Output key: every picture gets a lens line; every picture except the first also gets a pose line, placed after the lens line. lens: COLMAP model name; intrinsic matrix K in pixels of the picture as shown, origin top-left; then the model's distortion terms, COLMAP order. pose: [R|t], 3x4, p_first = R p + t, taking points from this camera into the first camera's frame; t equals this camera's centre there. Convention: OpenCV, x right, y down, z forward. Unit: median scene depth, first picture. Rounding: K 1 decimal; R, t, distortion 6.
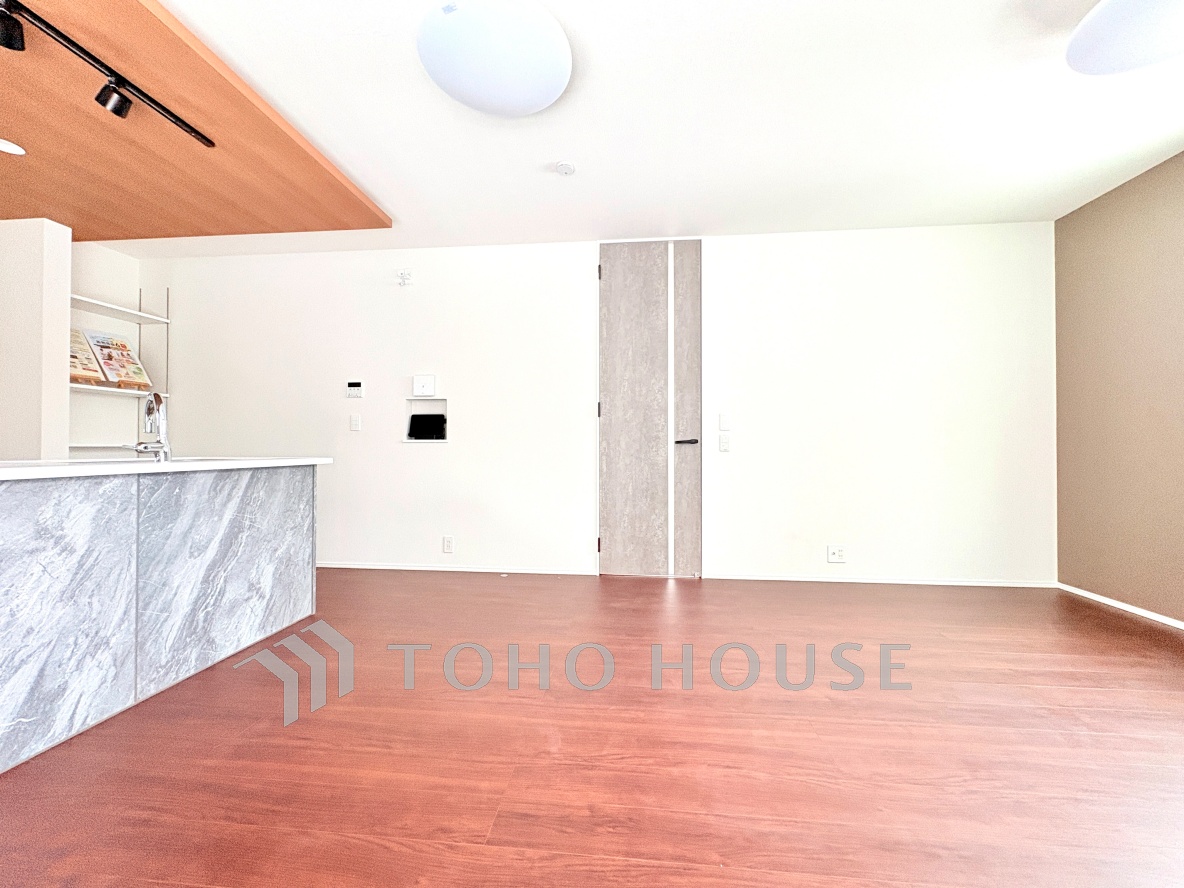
lens RADIAL K [[468.6, 0, 591.1], [0, 468.6, 443.4], [0, 0, 1]] dist [-0.000760, 0.000595]
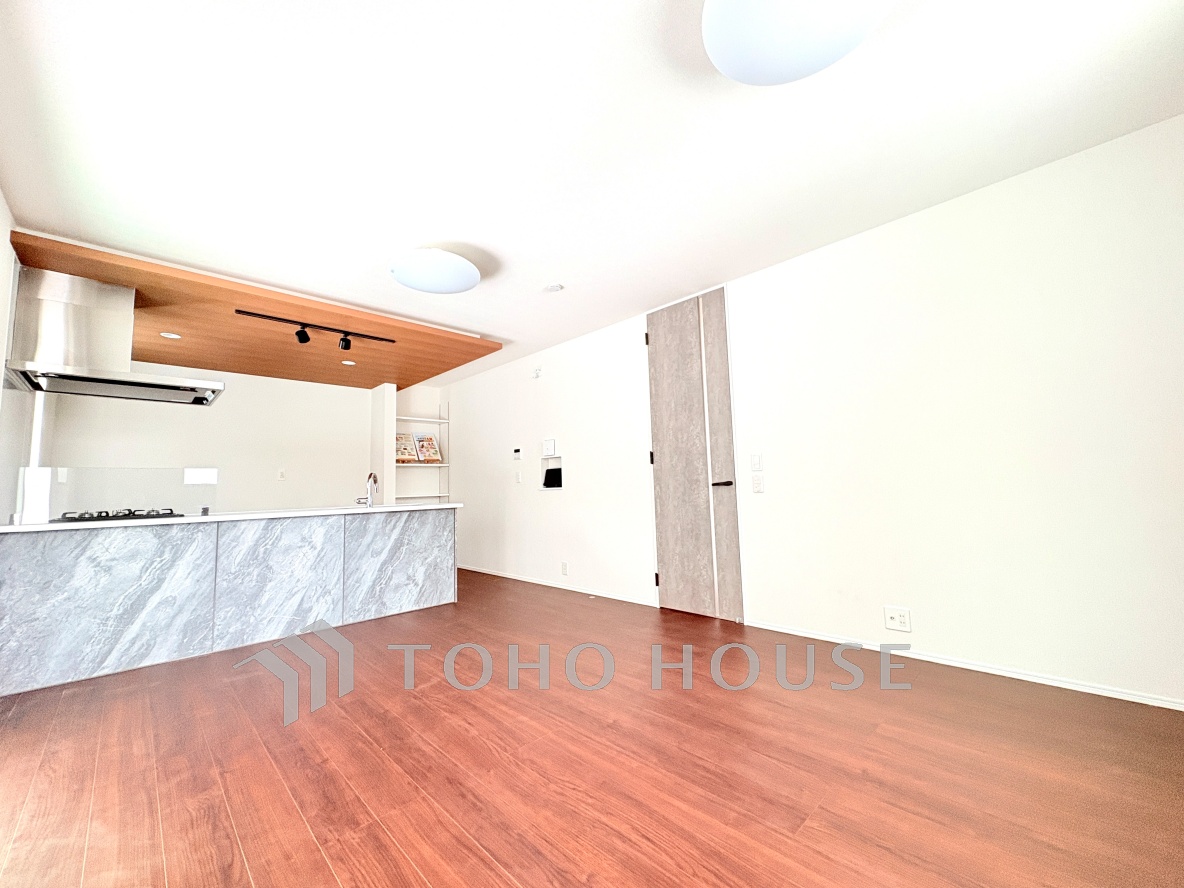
lens RADIAL K [[468.6, 0, 590.9], [0, 468.6, 442.9], [0, 0, 1]] dist [-0.000760, 0.000595]
pose [[0.766689, -0.086882, -0.636113, 0.715707], [0.038530, 0.995242, -0.089493, -0.013253], [0.640862, 0.044103, 0.766388, 0.041274]]
